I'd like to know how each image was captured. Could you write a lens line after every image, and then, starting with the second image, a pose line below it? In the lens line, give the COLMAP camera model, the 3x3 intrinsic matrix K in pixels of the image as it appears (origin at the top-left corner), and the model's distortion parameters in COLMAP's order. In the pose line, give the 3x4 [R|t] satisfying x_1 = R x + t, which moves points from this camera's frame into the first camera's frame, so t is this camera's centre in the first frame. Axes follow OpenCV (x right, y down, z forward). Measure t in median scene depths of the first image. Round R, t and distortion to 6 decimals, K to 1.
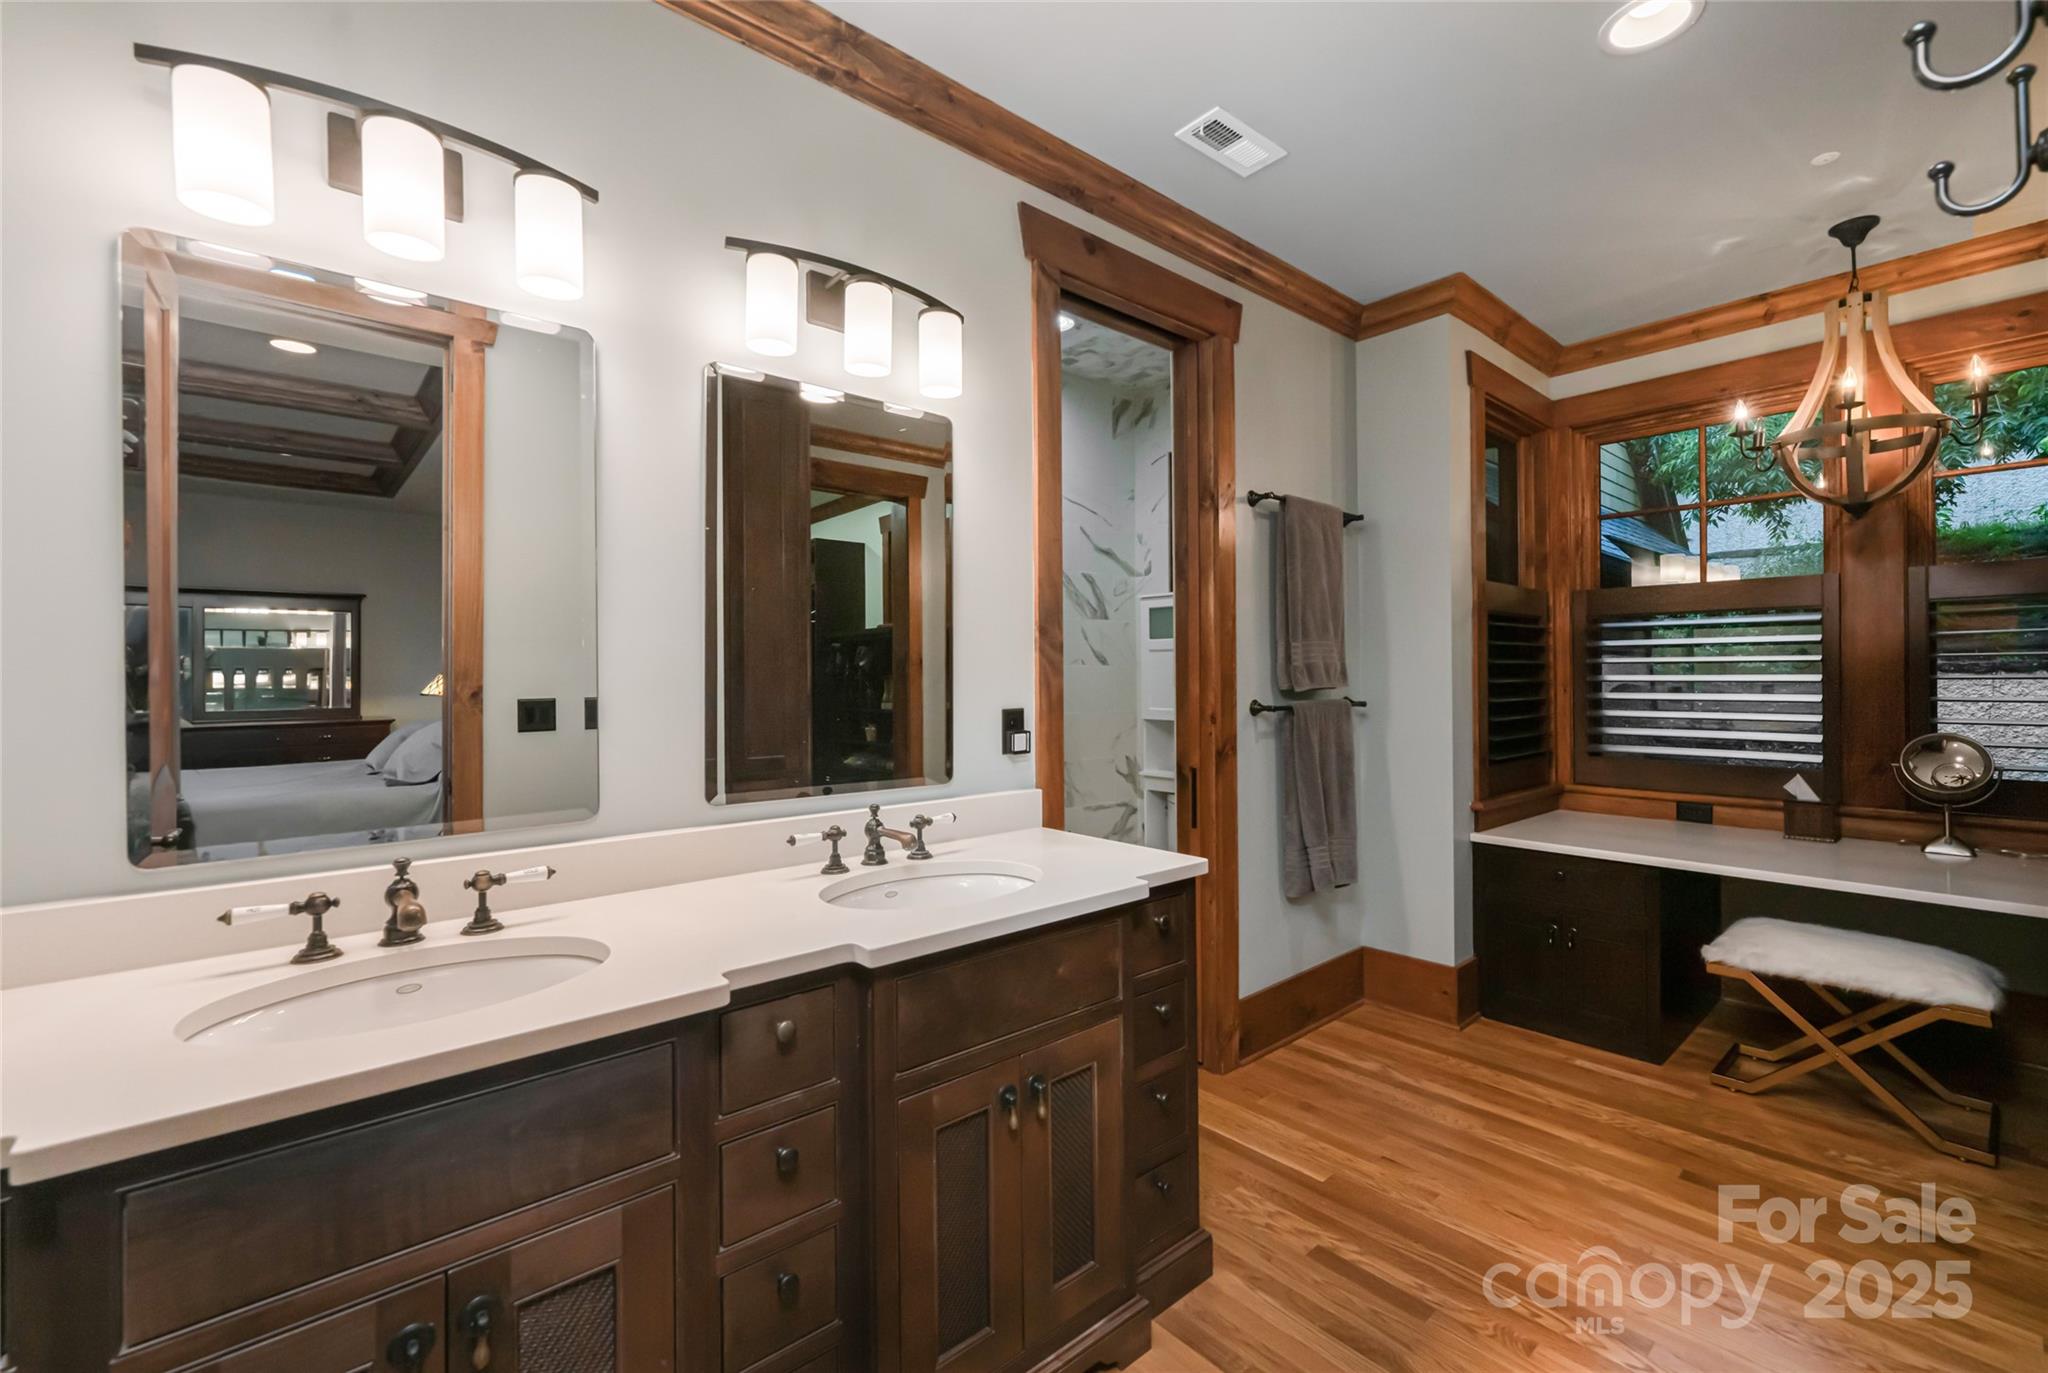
lens RADIAL K [[902.7, 0, 1026.2], [0, 902.7, 669.7], [0, 0, 1]] dist [0.004195, -0.000099]
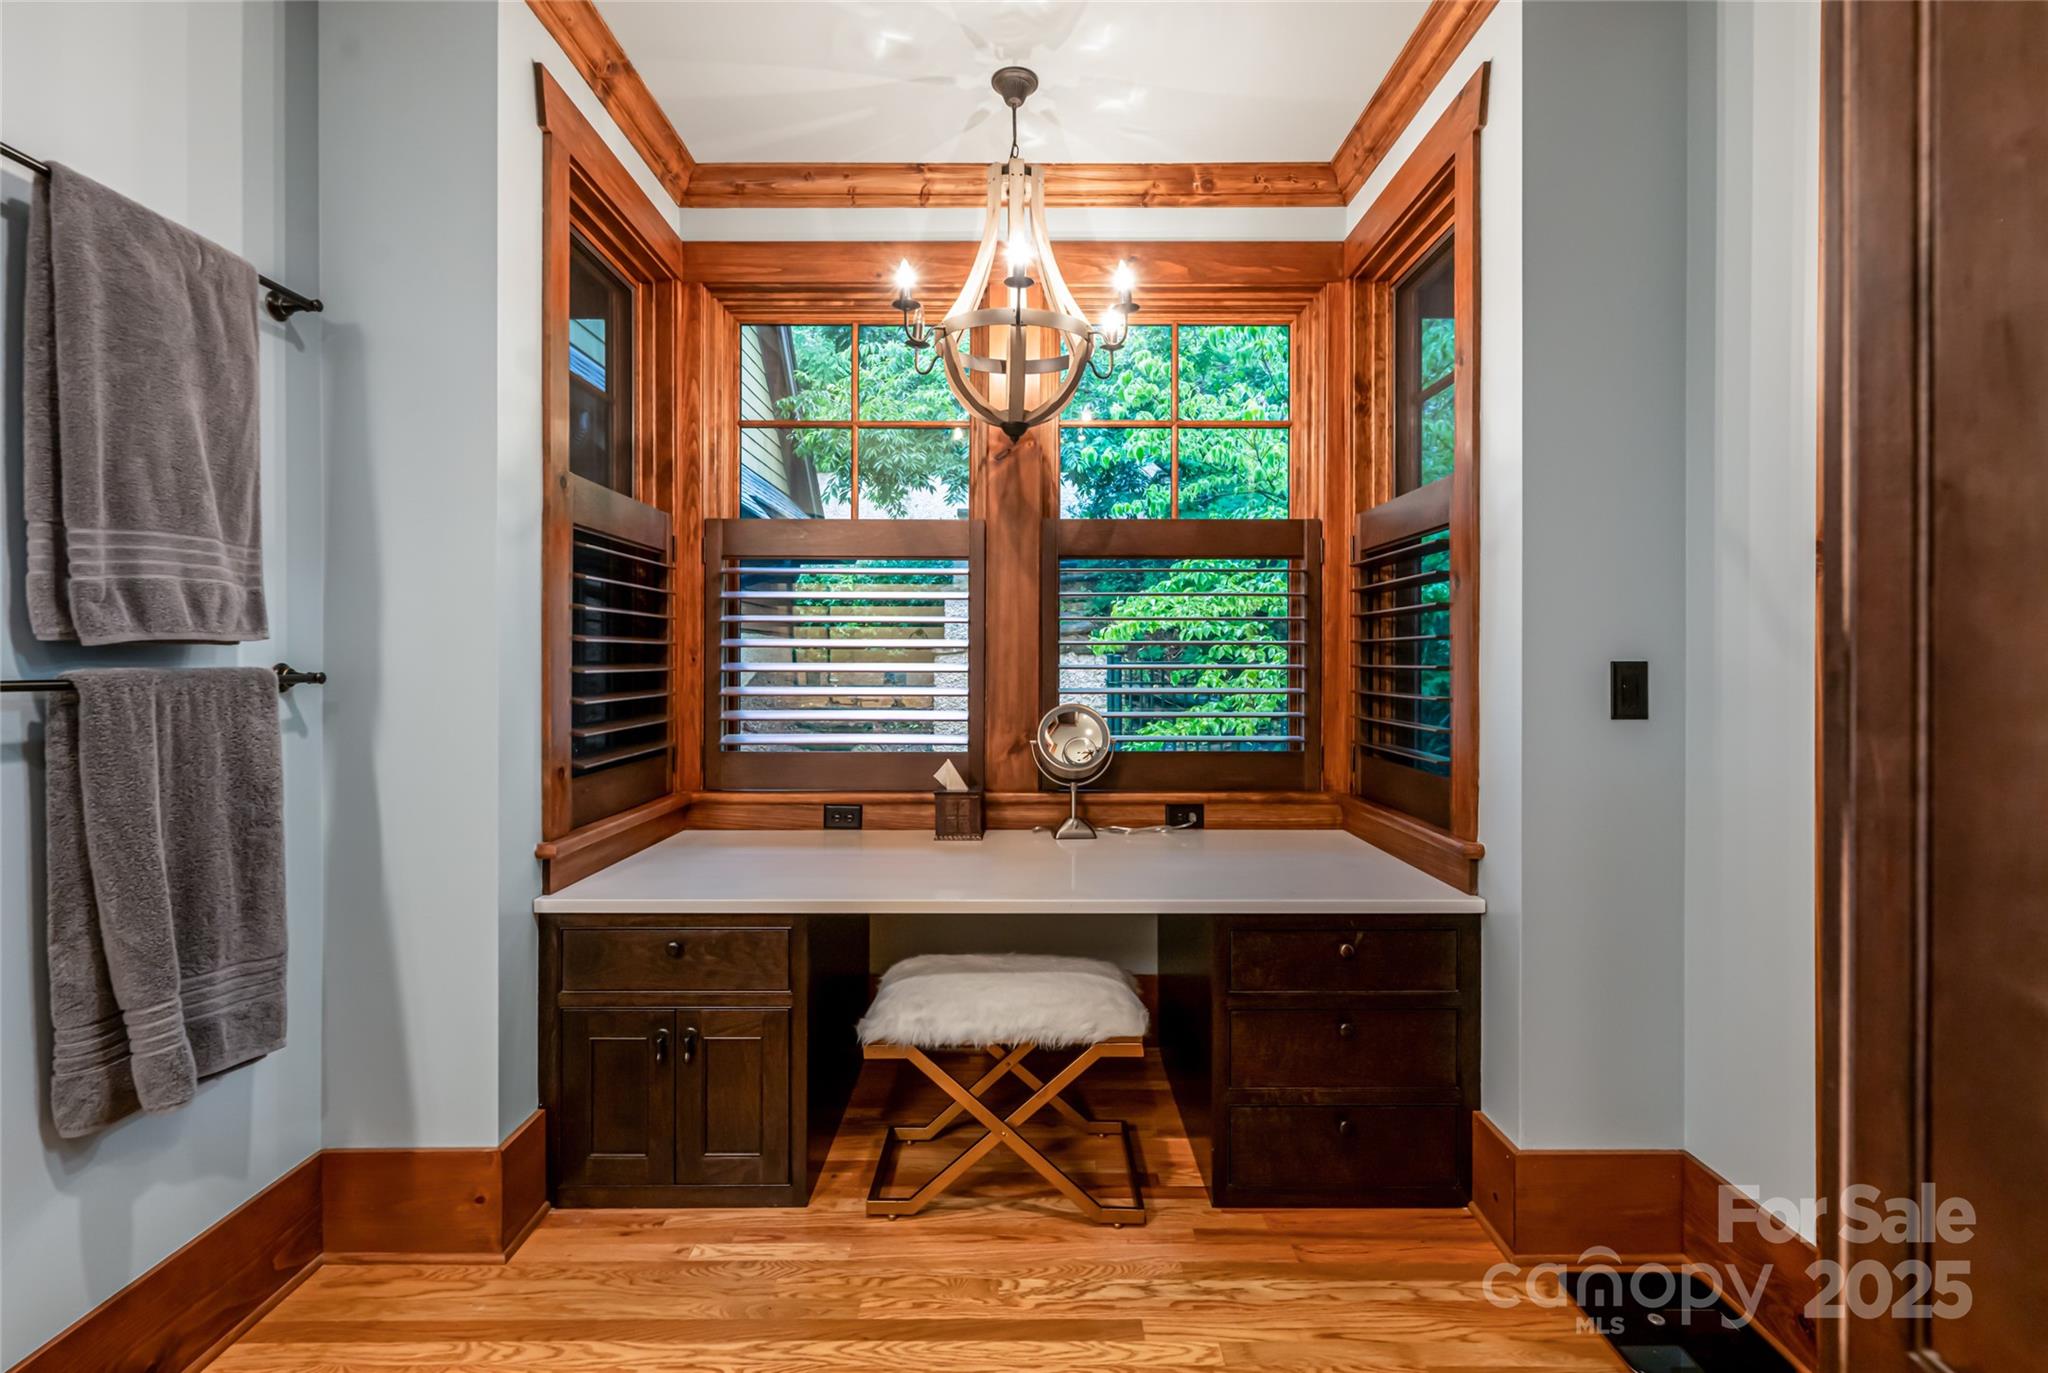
lens RADIAL K [[938.6, 0, 1023.4], [0, 938.6, 670.9], [0, 0, 1]] dist [0.003186, 0.001636]
pose [[0.661662, 0.001921, 0.749800, 0.258606], [-0.010628, 0.999920, 0.006817, 0.028652], [-0.749727, -0.012480, 0.661630, 0.385980]]
